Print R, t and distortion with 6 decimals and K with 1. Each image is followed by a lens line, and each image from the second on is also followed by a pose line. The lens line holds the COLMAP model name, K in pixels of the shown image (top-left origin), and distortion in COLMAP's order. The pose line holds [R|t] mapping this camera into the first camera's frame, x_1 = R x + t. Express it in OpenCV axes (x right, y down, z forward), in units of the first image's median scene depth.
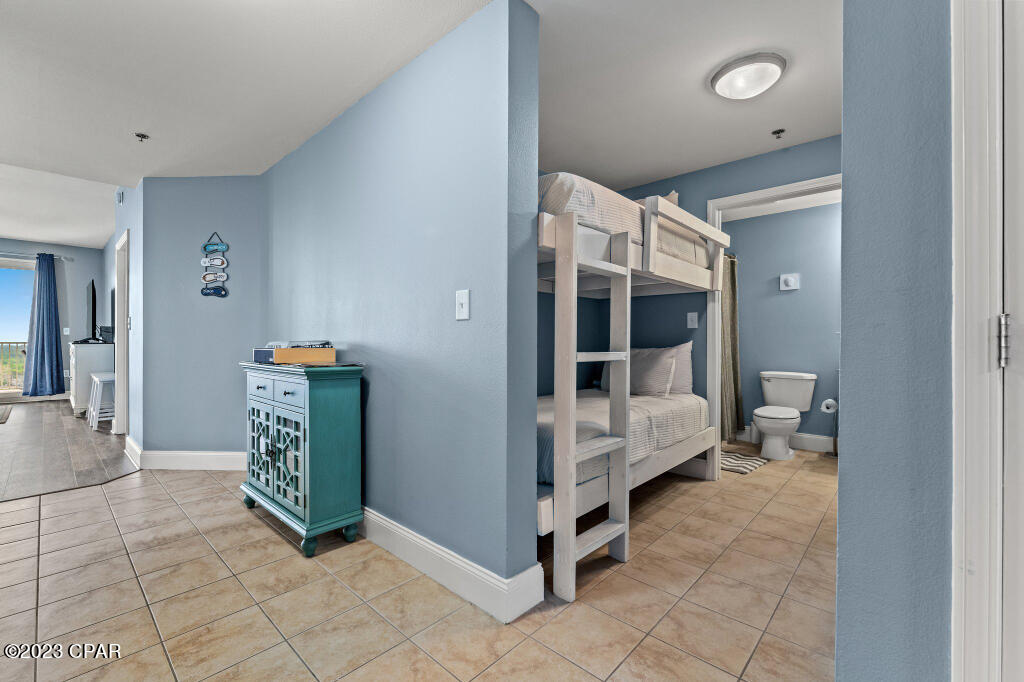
lens RADIAL K [[441.4, 0, 507.9], [0, 441.4, 338.8], [0, 0, 1]] dist [-0.004090, 0.001404]
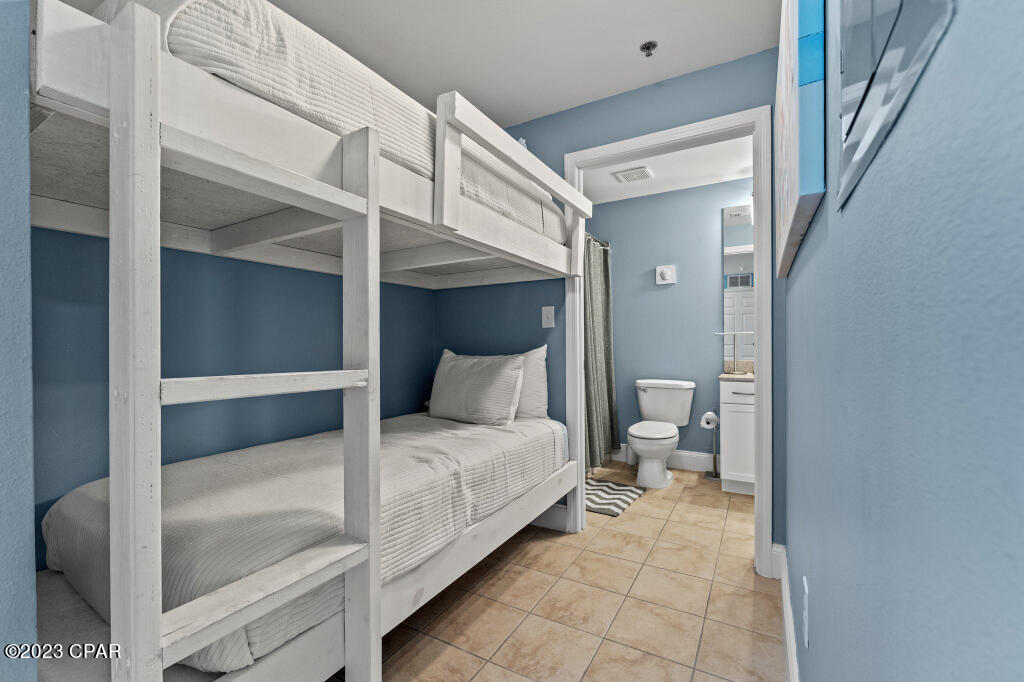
lens RADIAL K [[441.4, 0, 510.2], [0, 441.4, 344.6], [0, 0, 1]] dist [-0.004090, 0.001404]
pose [[0.974675, -0.011050, 0.223353, 0.203484], [0.010546, 0.999938, 0.003448, 0.000986], [-0.223377, -0.001005, 0.974732, 0.312481]]
